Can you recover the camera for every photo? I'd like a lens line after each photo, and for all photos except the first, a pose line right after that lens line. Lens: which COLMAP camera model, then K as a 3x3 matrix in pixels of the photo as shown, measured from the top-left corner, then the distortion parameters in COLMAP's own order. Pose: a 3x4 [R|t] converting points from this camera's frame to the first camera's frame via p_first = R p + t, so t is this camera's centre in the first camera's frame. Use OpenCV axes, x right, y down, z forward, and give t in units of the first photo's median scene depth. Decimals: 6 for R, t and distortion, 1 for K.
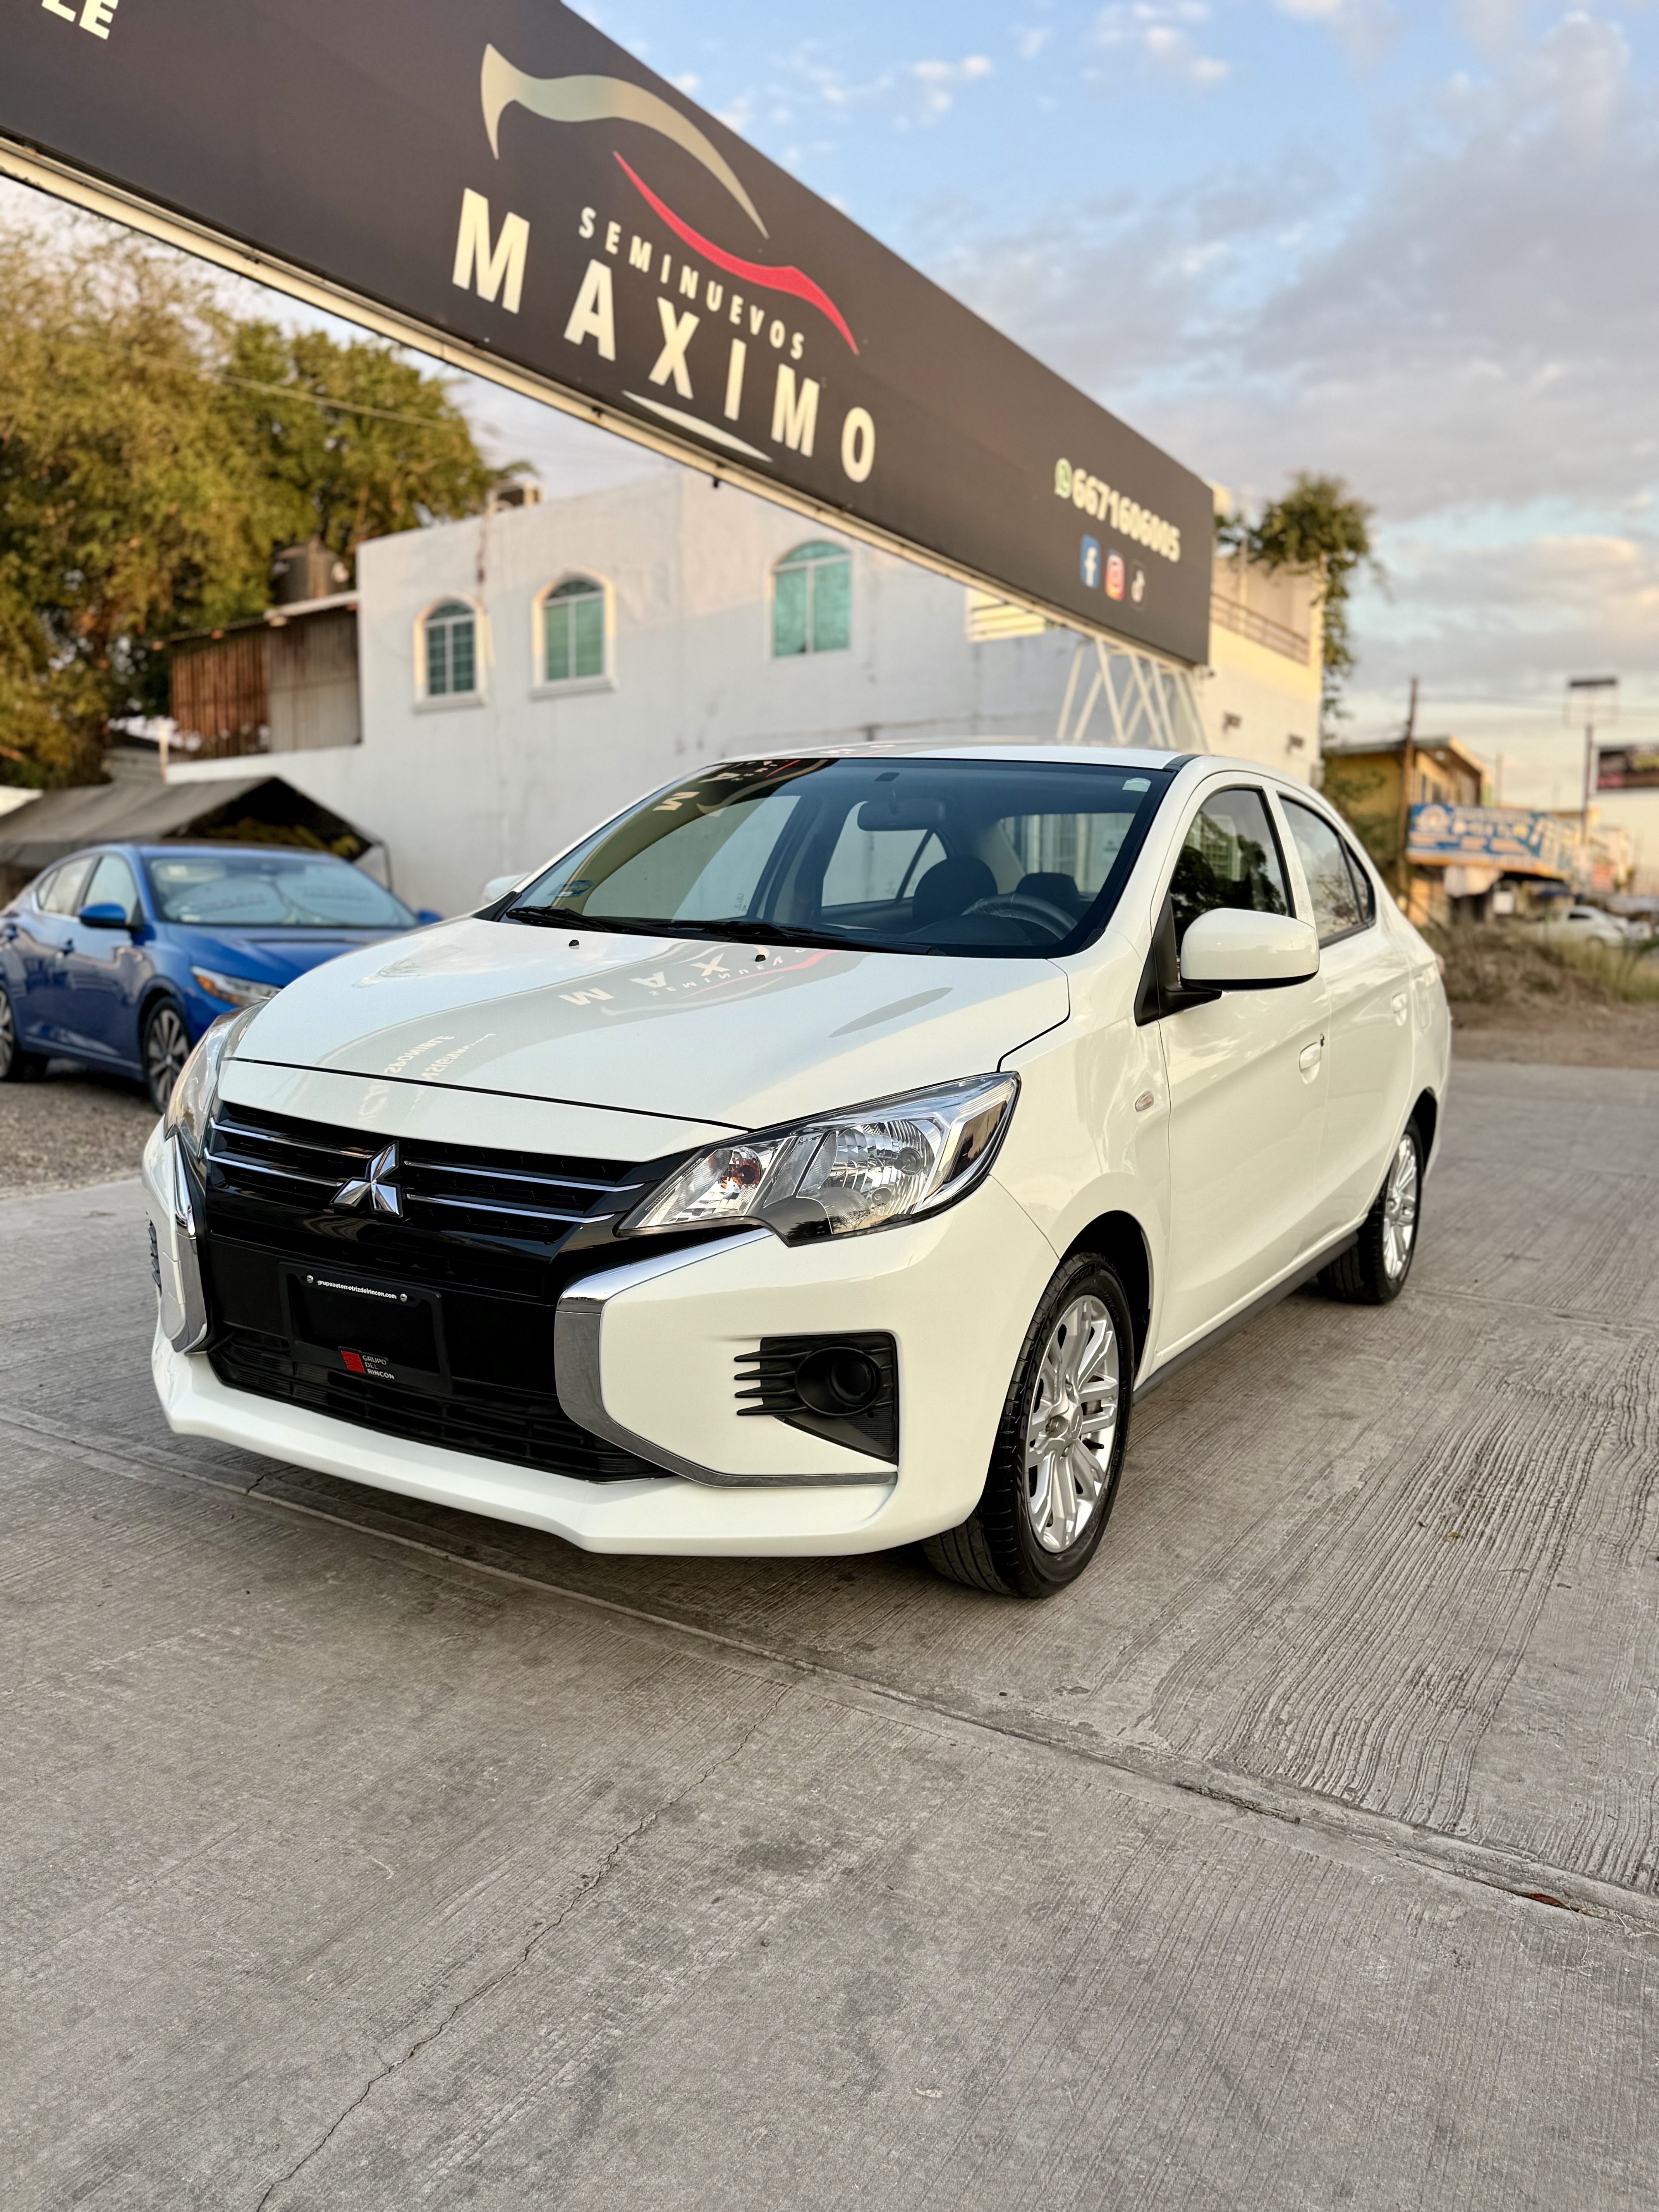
lens RADIAL K [[1712.8, 0, 822.1], [0, 1712.8, 1112.9], [0, 0, 1]] dist [0.103346, -0.190000]
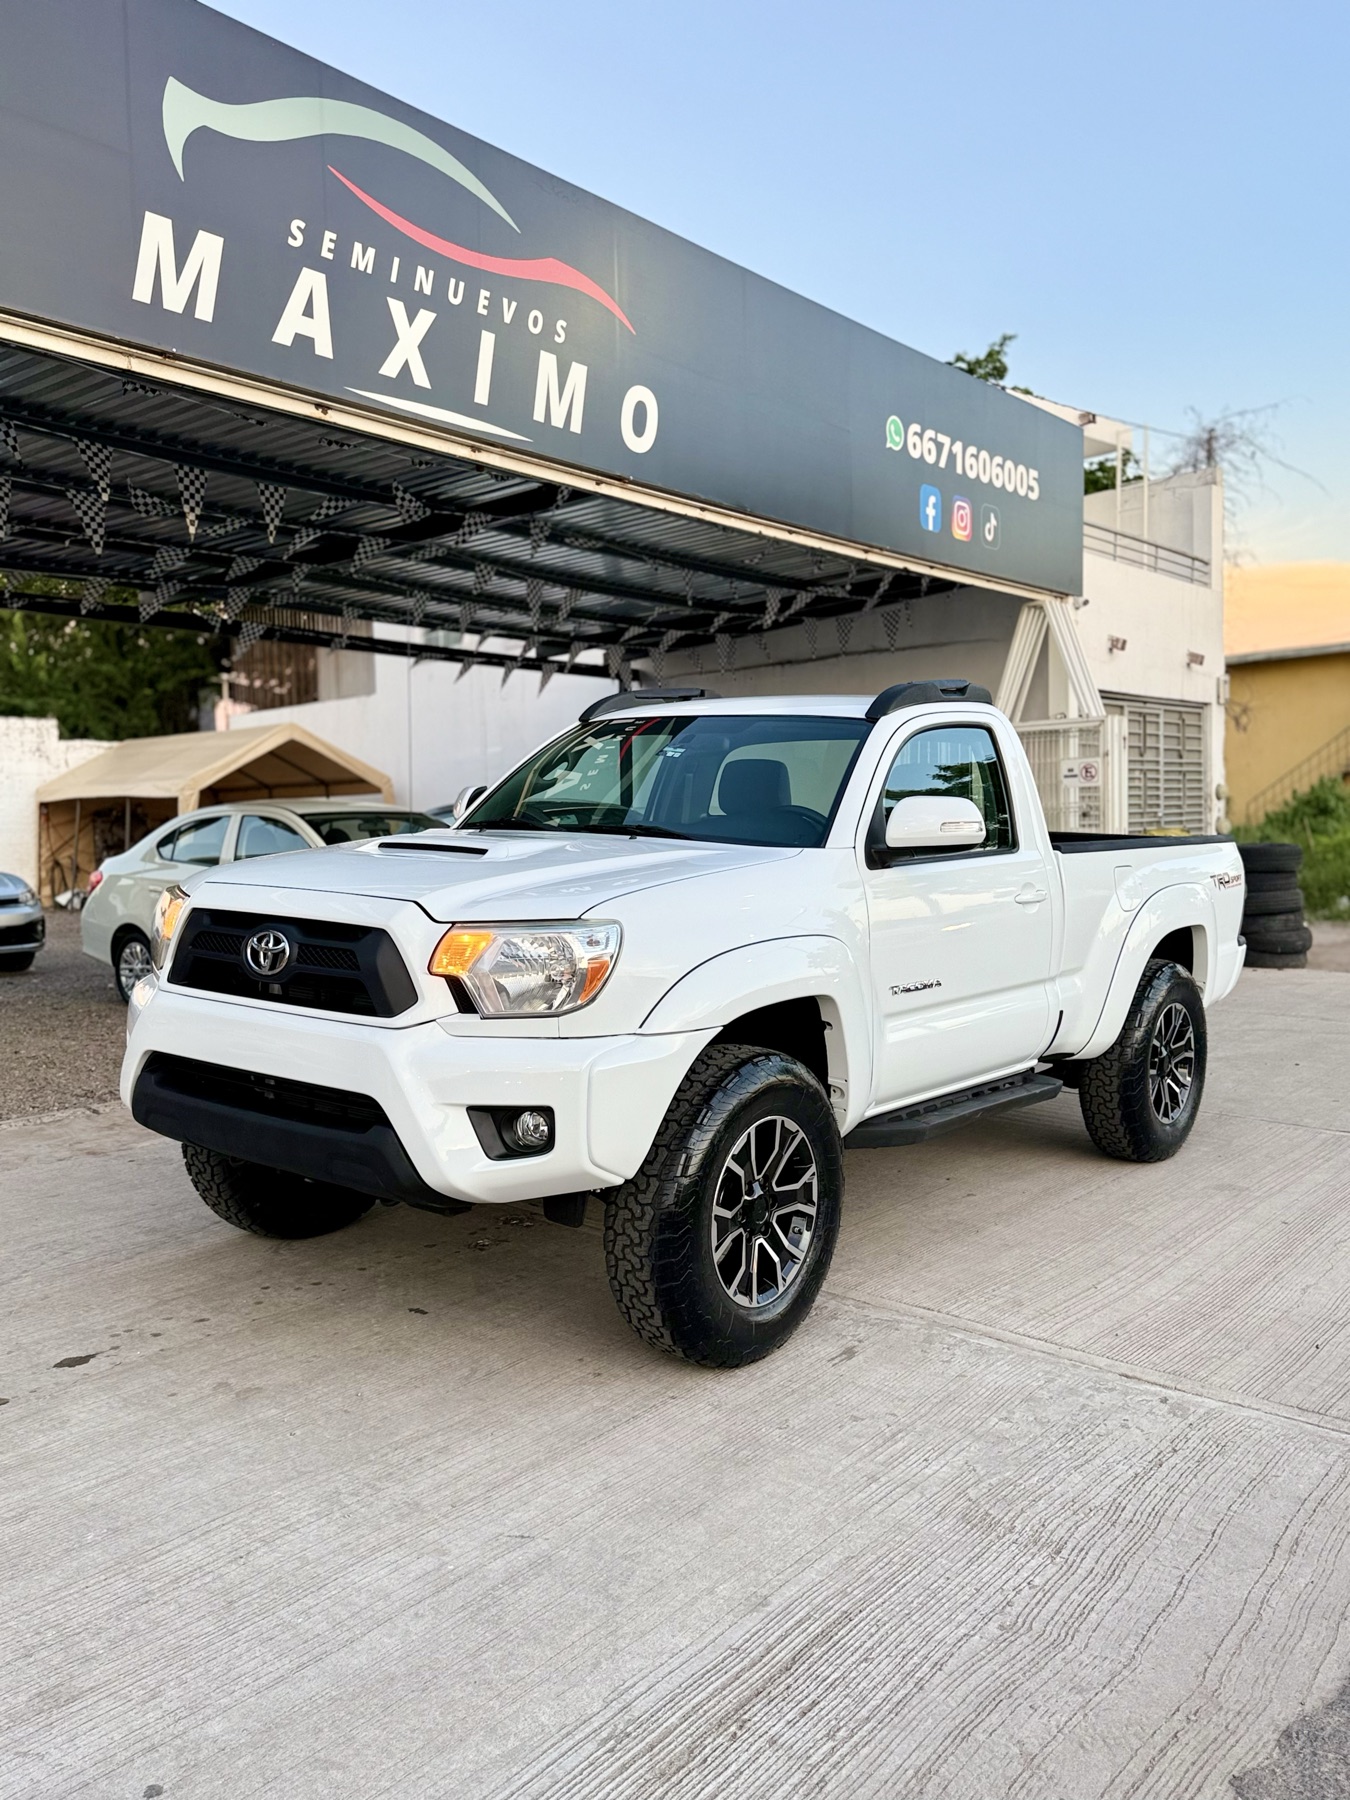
lens RADIAL K [[1500.7, 0, 674.5], [0, 1500.7, 901.4], [0, 0, 1]] dist [0.147592, -0.288360]
pose [[0.990175, -0.020102, -0.138378, 0.148916], [0.012561, 0.998398, -0.055162, -0.038265], [0.139265, 0.052881, 0.988842, 0.096943]]
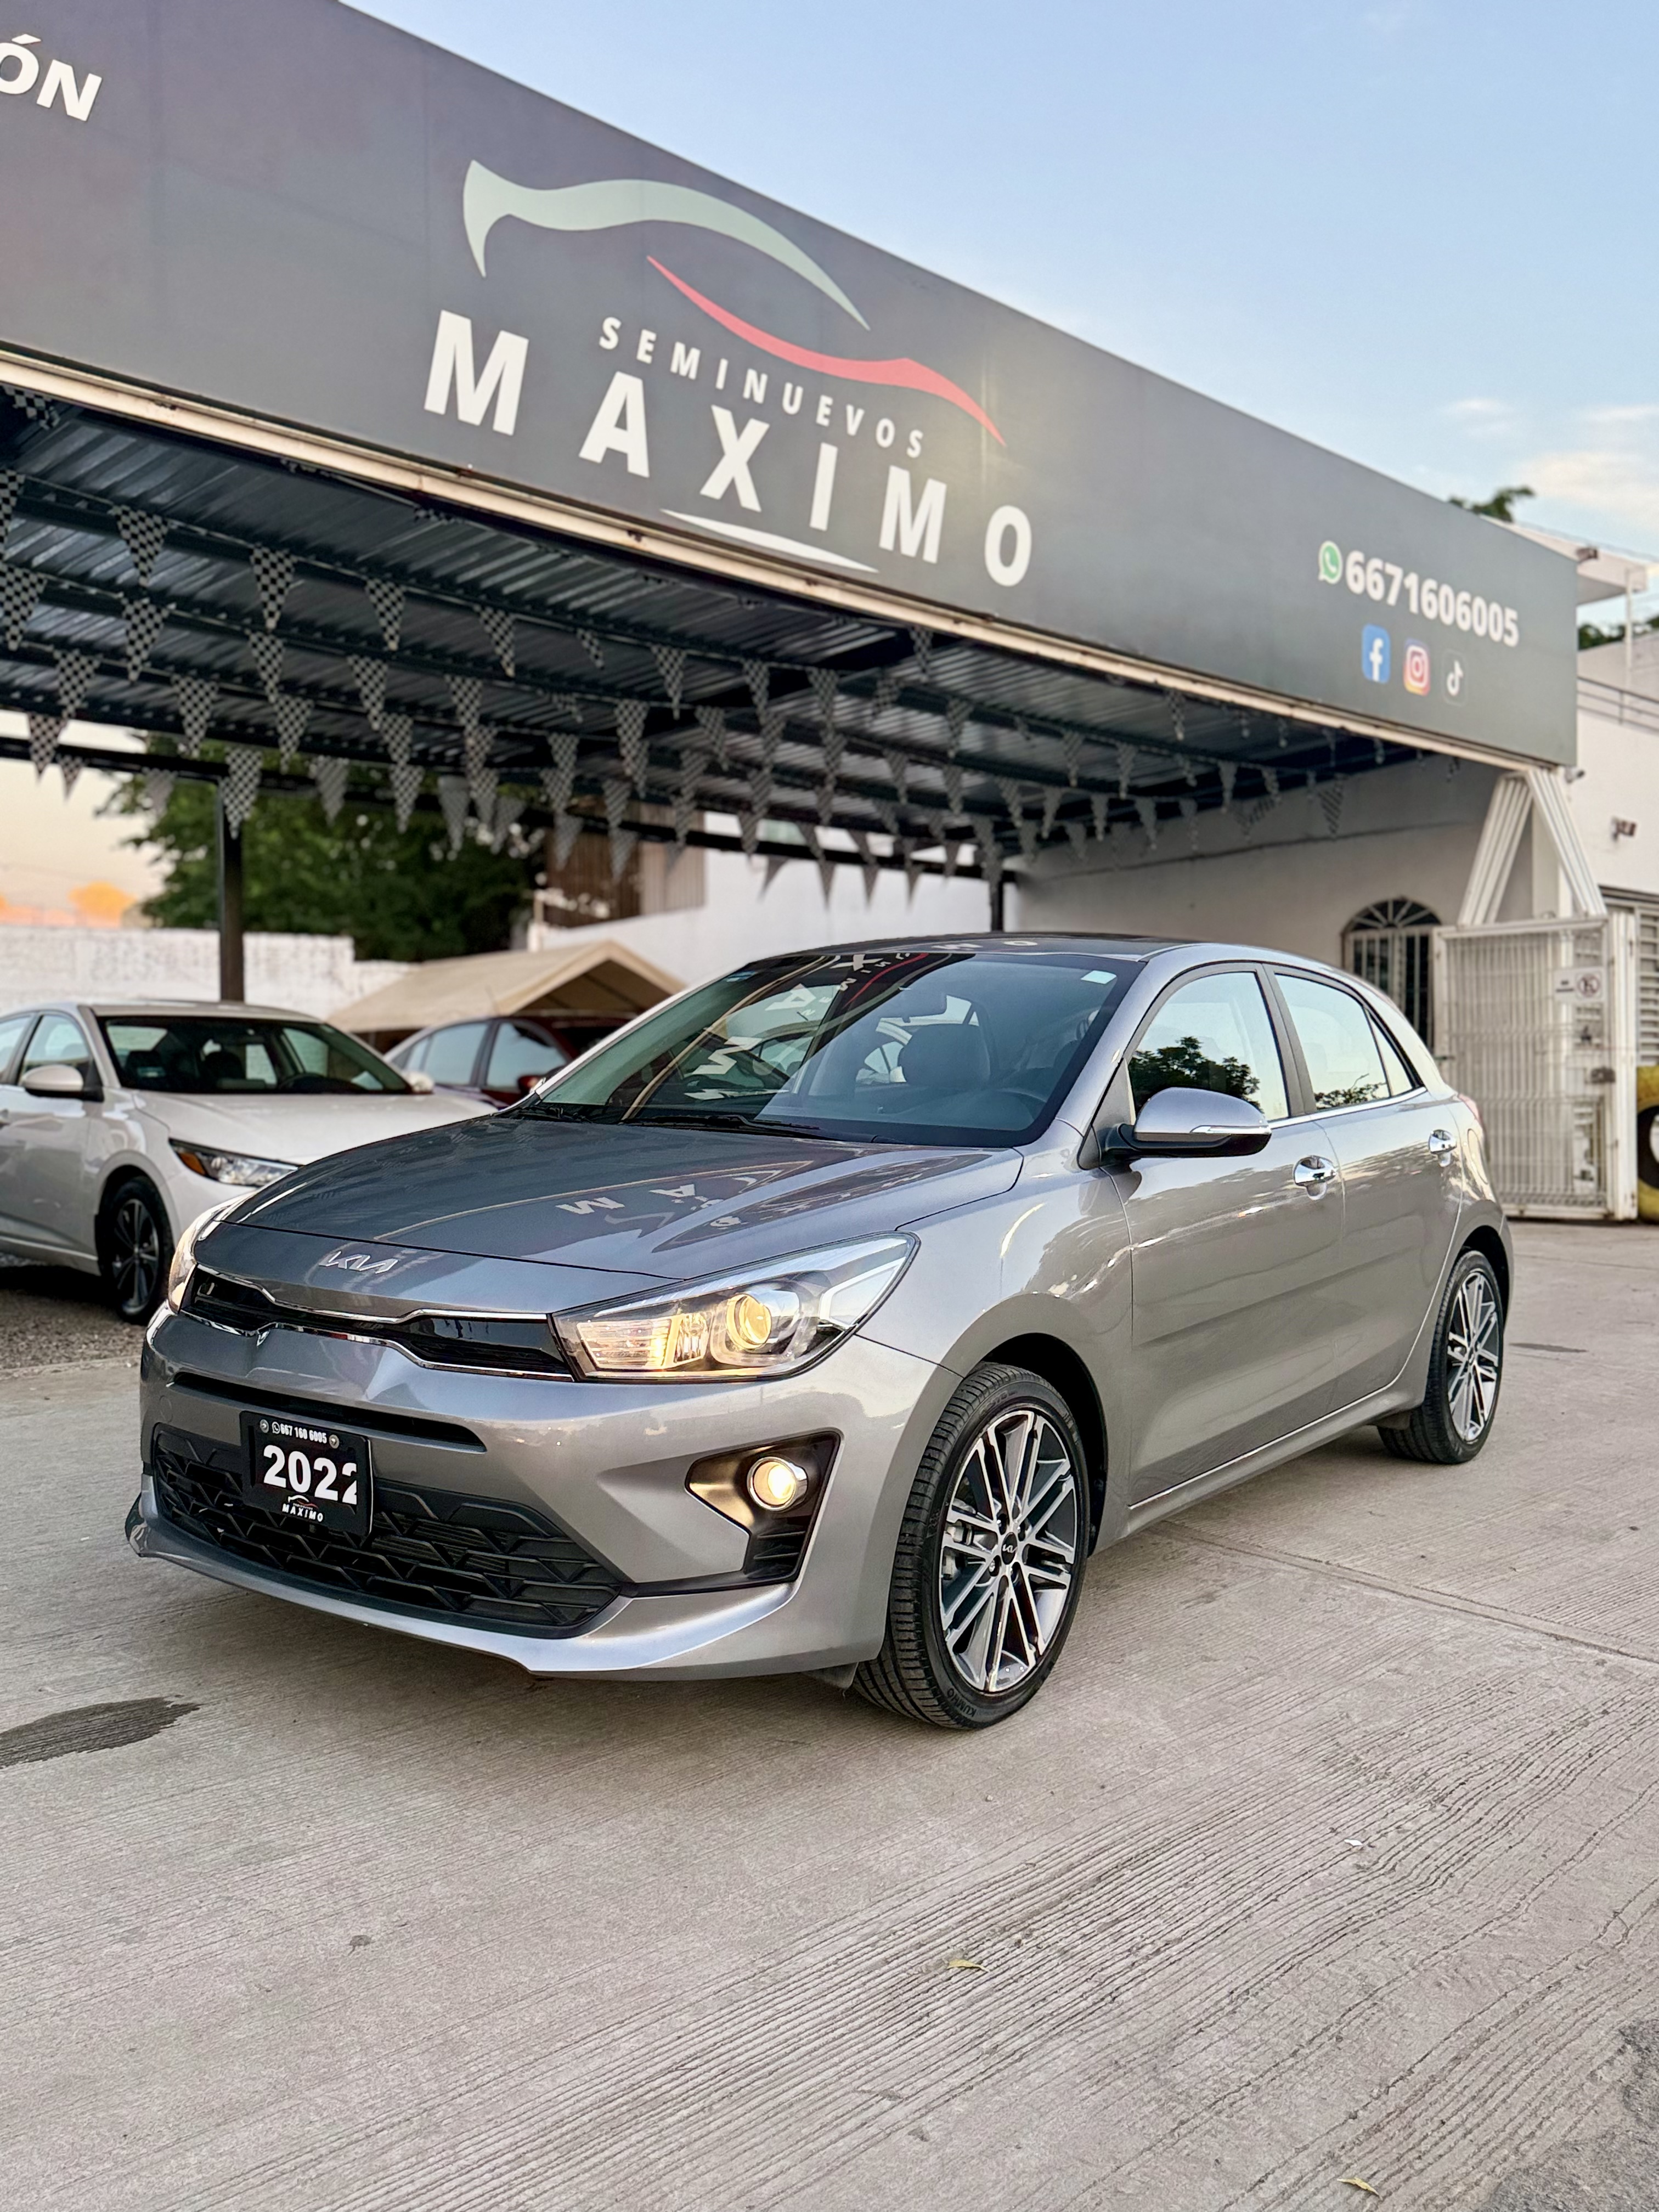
lens RADIAL K [[1827.4, 0, 820.9], [0, 1827.4, 1119.8], [0, 0, 1]] dist [0.139256, -0.265309]
pose [[0.962689, -0.010327, -0.270412, 0.164389], [-0.013531, 0.996185, -0.086215, -0.010554], [0.270270, 0.086657, 0.958877, 0.087437]]
